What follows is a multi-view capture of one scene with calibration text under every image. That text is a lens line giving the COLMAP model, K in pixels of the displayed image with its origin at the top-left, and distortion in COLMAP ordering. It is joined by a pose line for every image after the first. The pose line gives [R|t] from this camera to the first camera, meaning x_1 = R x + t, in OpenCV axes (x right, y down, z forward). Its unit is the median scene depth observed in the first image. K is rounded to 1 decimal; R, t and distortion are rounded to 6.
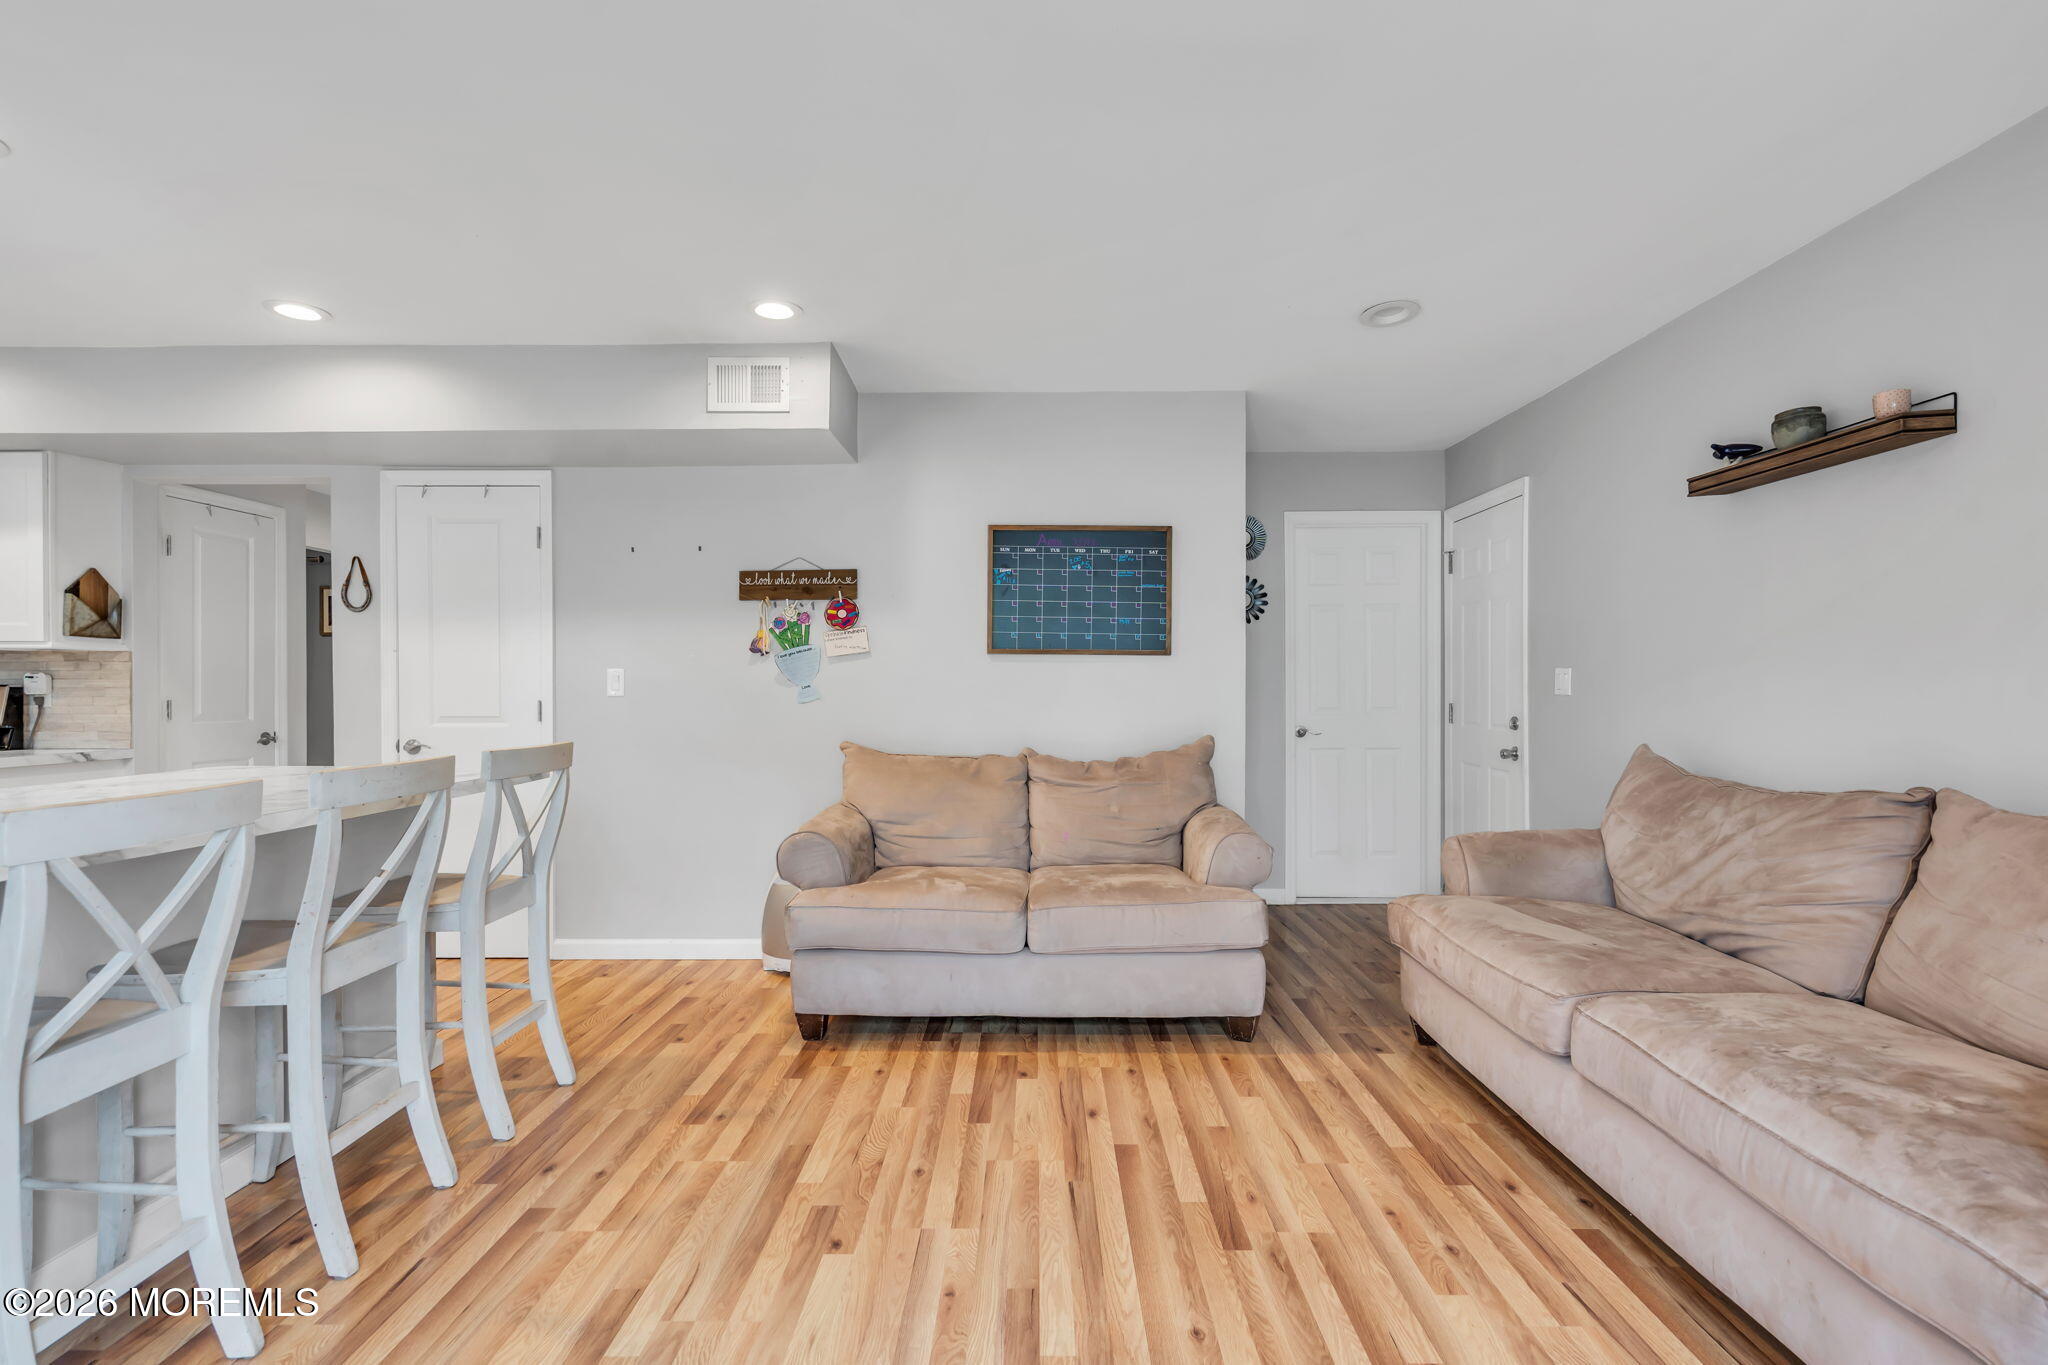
lens RADIAL K [[994.3, 0, 1024.0], [0, 994.3, 682.5], [0, 0, 1]] dist [-0.002060, -0.000118]
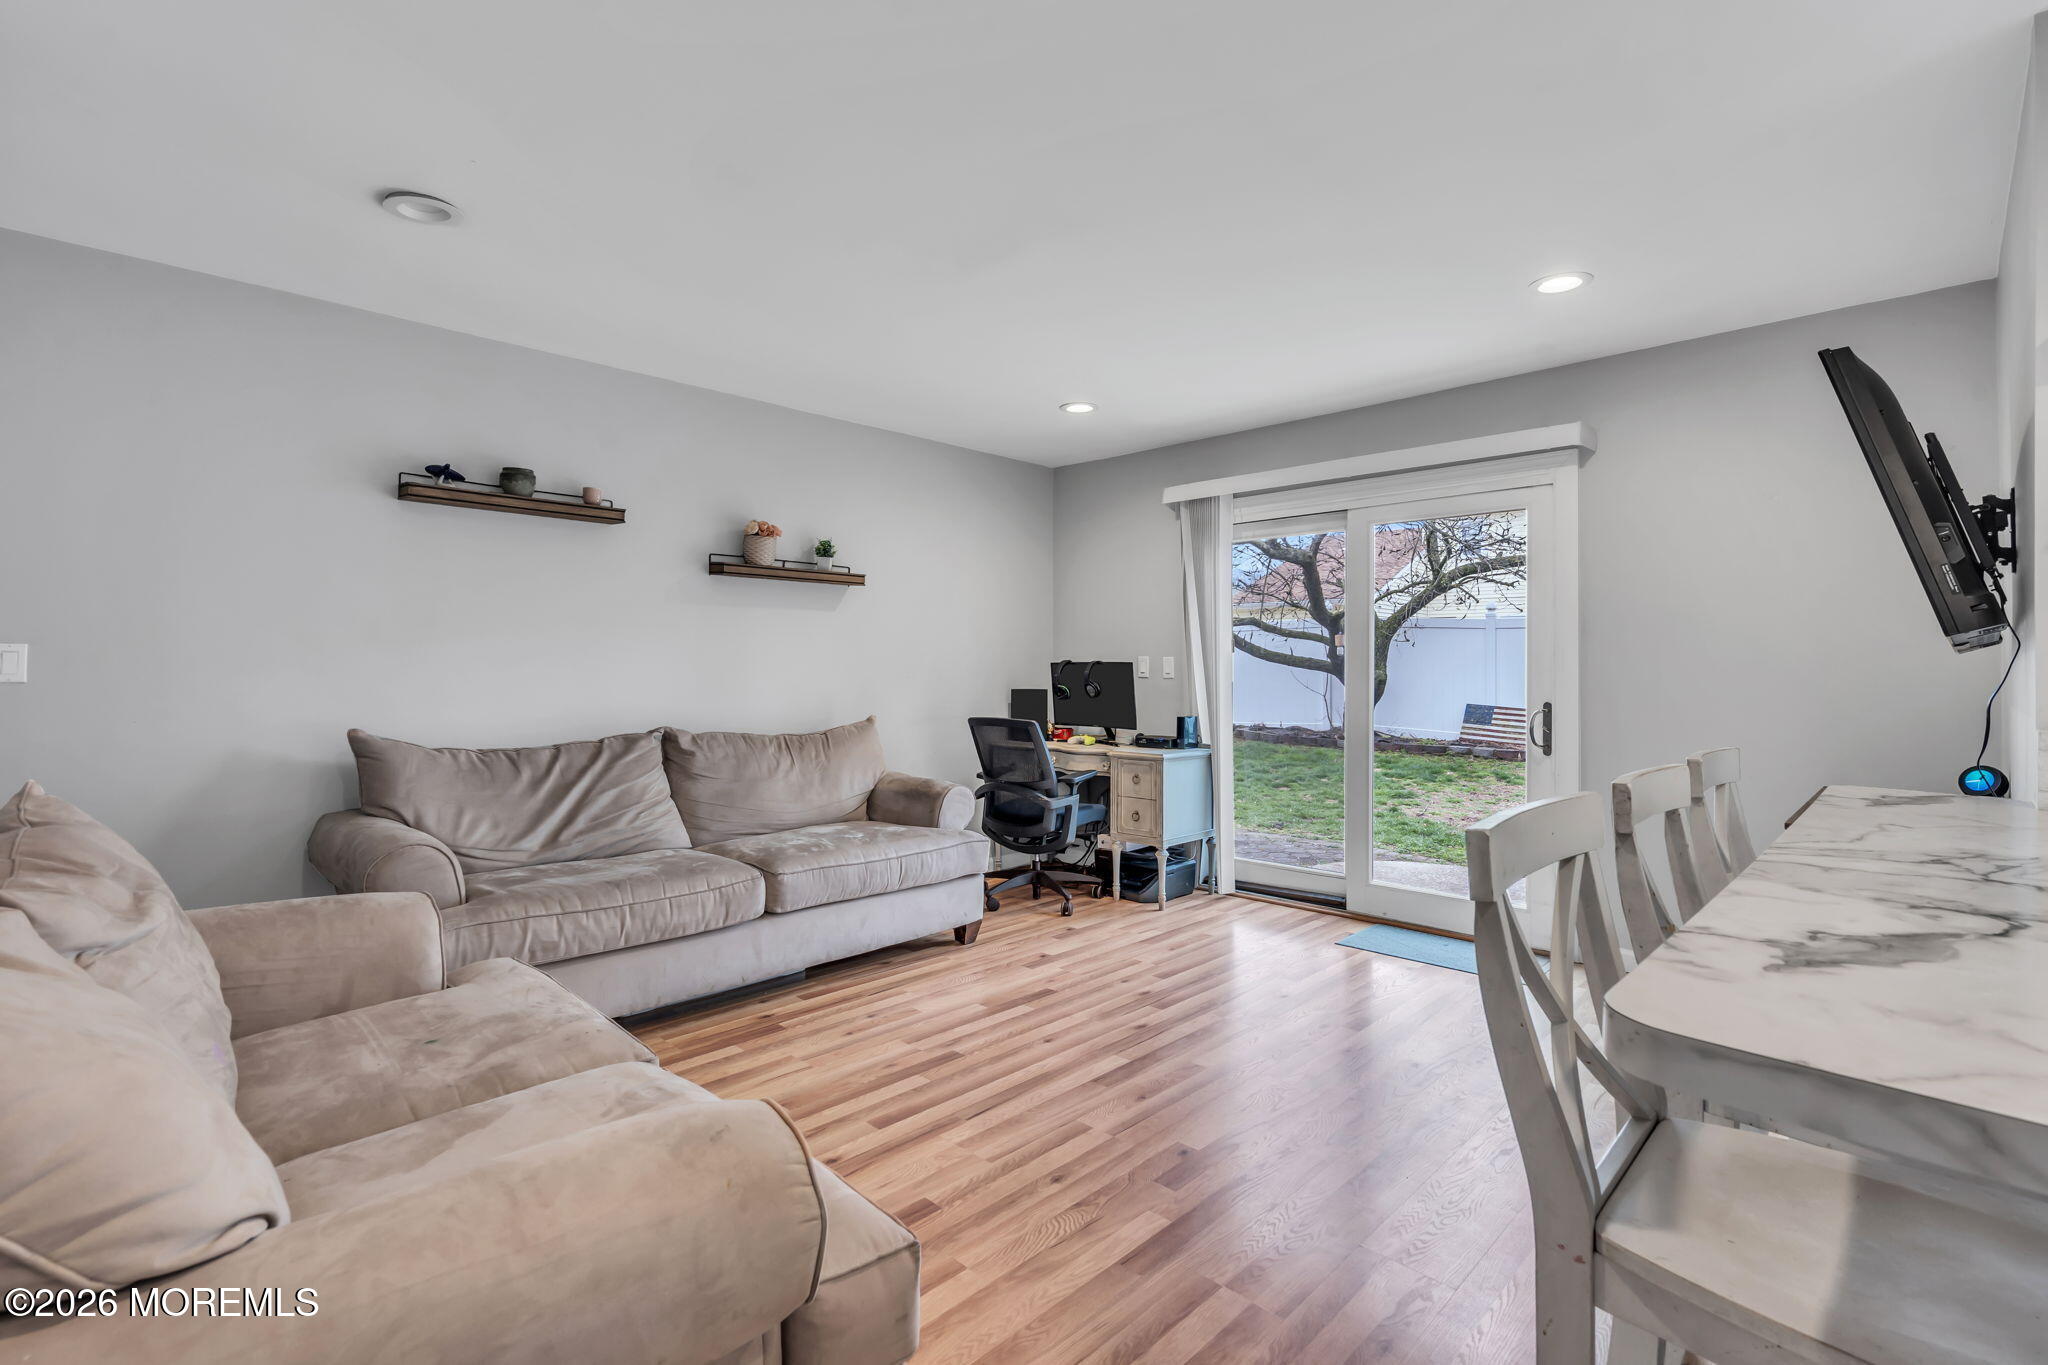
lens RADIAL K [[927.6, 0, 1026.3], [0, 927.6, 683.1], [0, 0, 1]] dist [-0.001310, 0.000157]
pose [[-0.725290, -0.009320, 0.688380, -0.735031], [-0.004683, 0.999952, 0.008604, 0.005260], [-0.688427, 0.003017, -0.725299, 1.761445]]
